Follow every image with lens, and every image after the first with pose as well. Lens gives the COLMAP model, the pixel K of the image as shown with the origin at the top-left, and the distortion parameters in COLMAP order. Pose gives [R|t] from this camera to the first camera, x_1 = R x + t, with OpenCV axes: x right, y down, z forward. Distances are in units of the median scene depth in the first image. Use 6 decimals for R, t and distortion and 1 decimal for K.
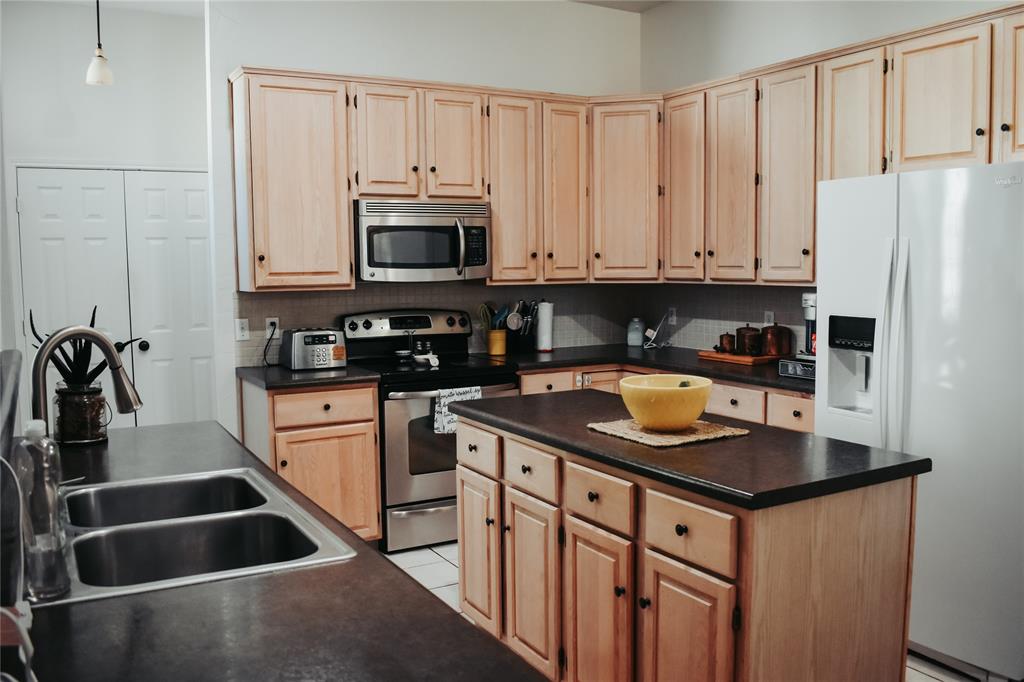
lens RADIAL K [[887.1, 0, 510.3], [0, 887.1, 343.3], [0, 0, 1]] dist [-0.085475, 0.011646]
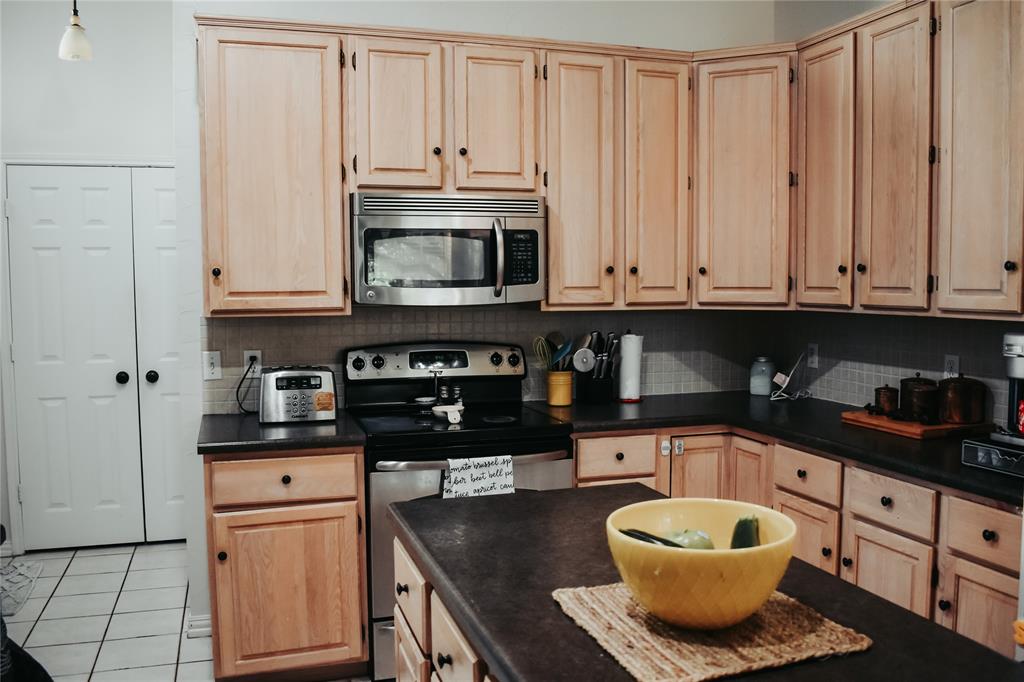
lens RADIAL K [[887.1, 0, 514.2], [0, 887.1, 342.5], [0, 0, 1]] dist [-0.085475, 0.011646]
pose [[0.980381, 0.019152, -0.196180, 0.098740], [-0.023010, 0.999584, -0.017404, -0.027225], [0.195765, 0.021577, 0.980413, 0.291839]]
